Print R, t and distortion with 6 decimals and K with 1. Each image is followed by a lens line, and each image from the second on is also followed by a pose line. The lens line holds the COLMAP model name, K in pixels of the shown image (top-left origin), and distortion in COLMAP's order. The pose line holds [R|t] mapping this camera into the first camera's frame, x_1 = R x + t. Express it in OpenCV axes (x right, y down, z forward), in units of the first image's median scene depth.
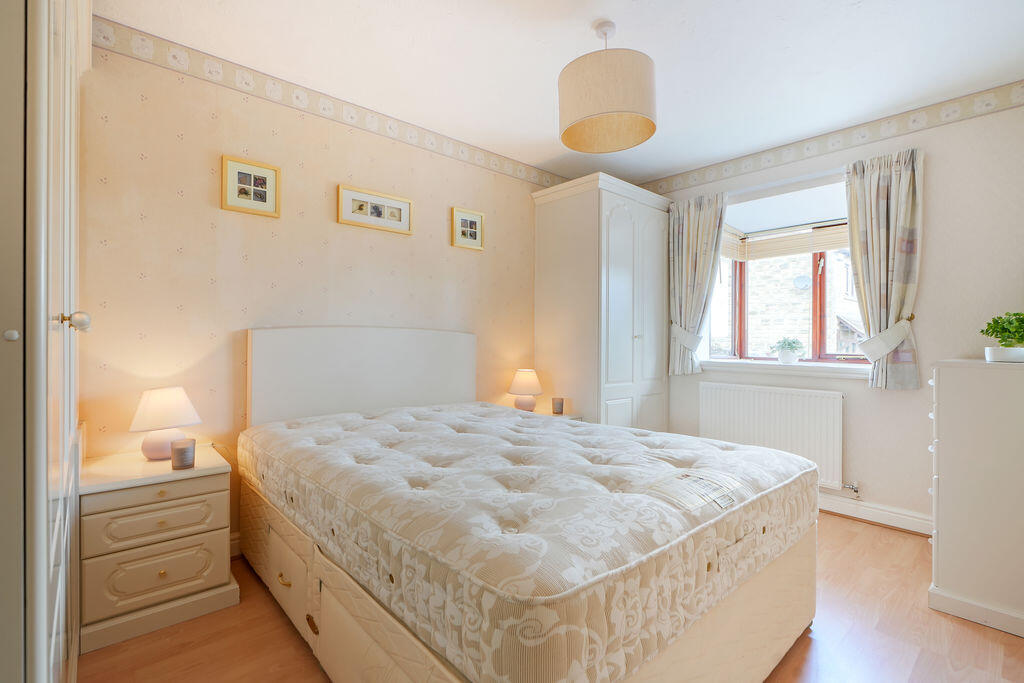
lens RADIAL K [[473.1, 0, 505.5], [0, 473.1, 343.9], [0, 0, 1]] dist [-0.009826, -0.000163]
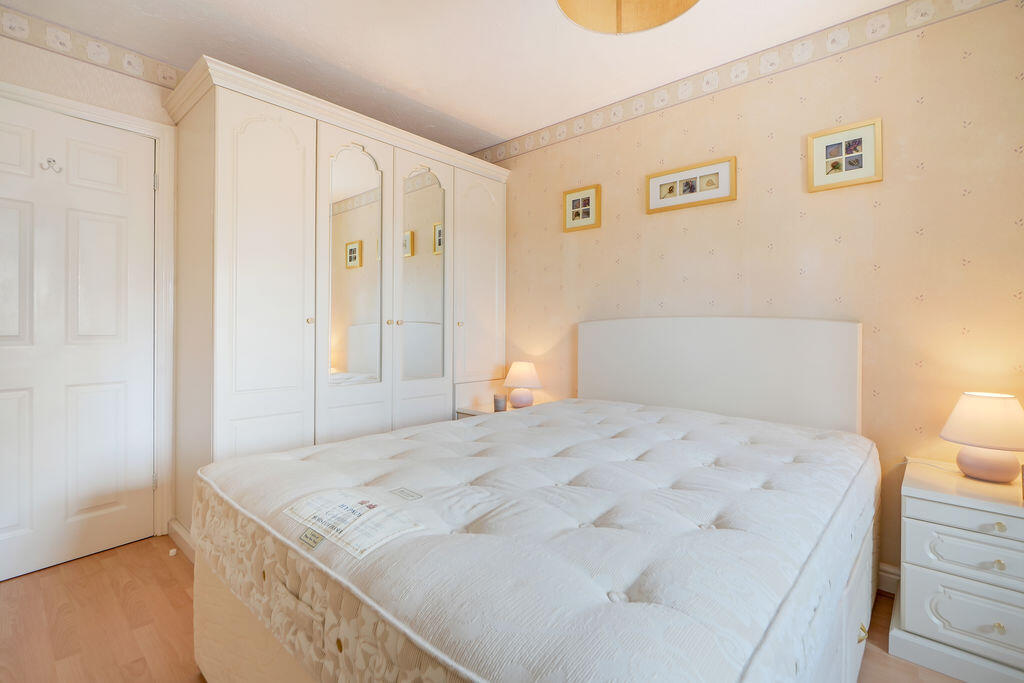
lens RADIAL K [[473.1, 0, 506.2], [0, 473.1, 331.1], [0, 0, 1]] dist [-0.009826, -0.000163]
pose [[0.111126, 0.006718, -0.993784, 0.632794], [-0.002137, 0.999976, 0.006521, -0.013546], [0.993804, 0.001399, 0.111137, 0.606807]]
